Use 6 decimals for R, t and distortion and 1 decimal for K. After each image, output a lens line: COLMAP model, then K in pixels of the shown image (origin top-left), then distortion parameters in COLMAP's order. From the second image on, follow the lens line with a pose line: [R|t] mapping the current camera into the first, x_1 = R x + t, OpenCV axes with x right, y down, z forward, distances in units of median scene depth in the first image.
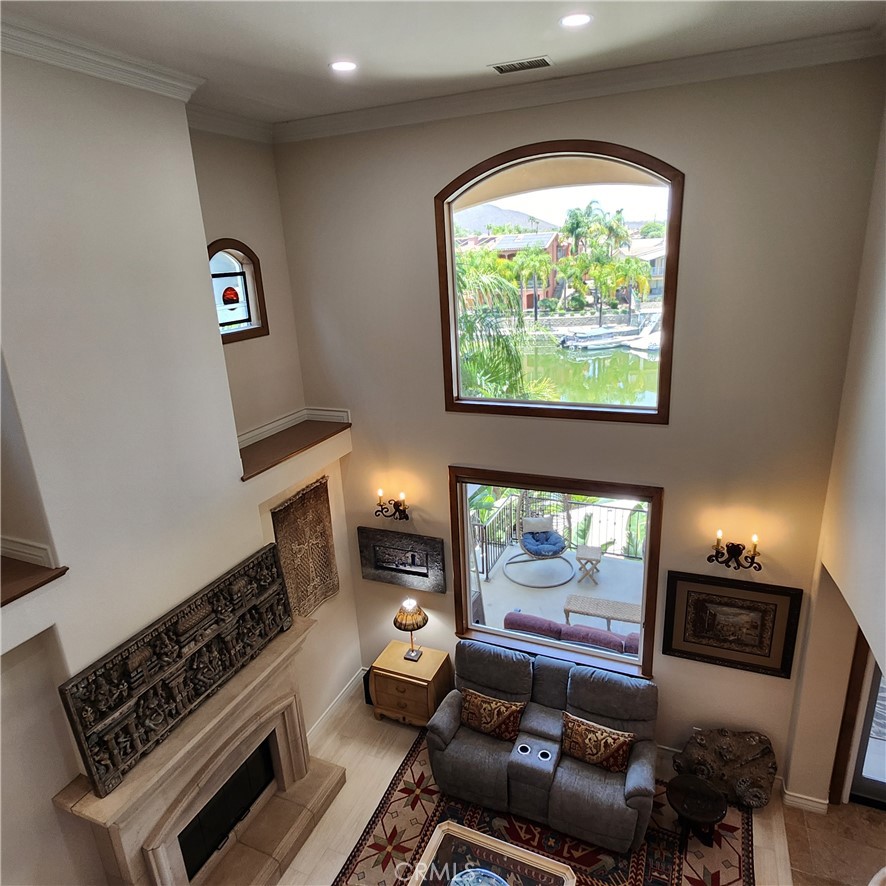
lens RADIAL K [[559.4, 0, 478.5], [0, 559.4, 413.5], [0, 0, 1]] dist [-0.004839, -0.003179]
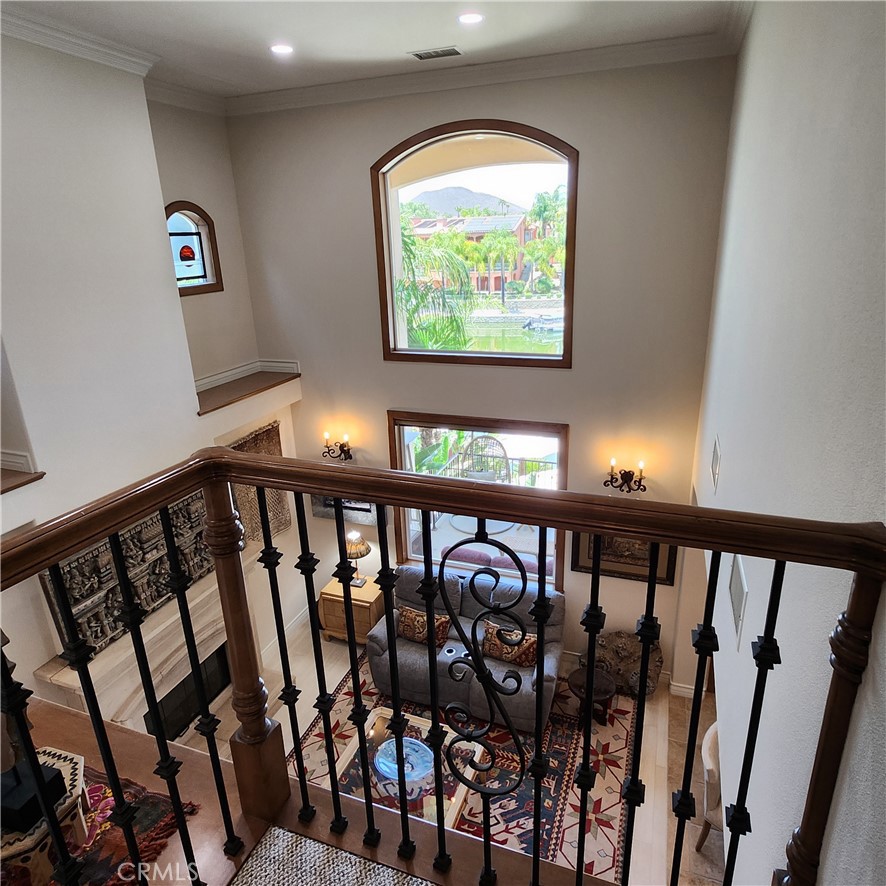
lens RADIAL K [[559.4, 0, 478.5], [0, 559.4, 413.5], [0, 0, 1]] dist [-0.004839, -0.003179]
pose [[0.998806, 0.002140, 0.048803, 0.084069], [-0.003428, 0.999648, 0.026315, 0.078118], [-0.048730, -0.026451, 0.998462, -0.150491]]
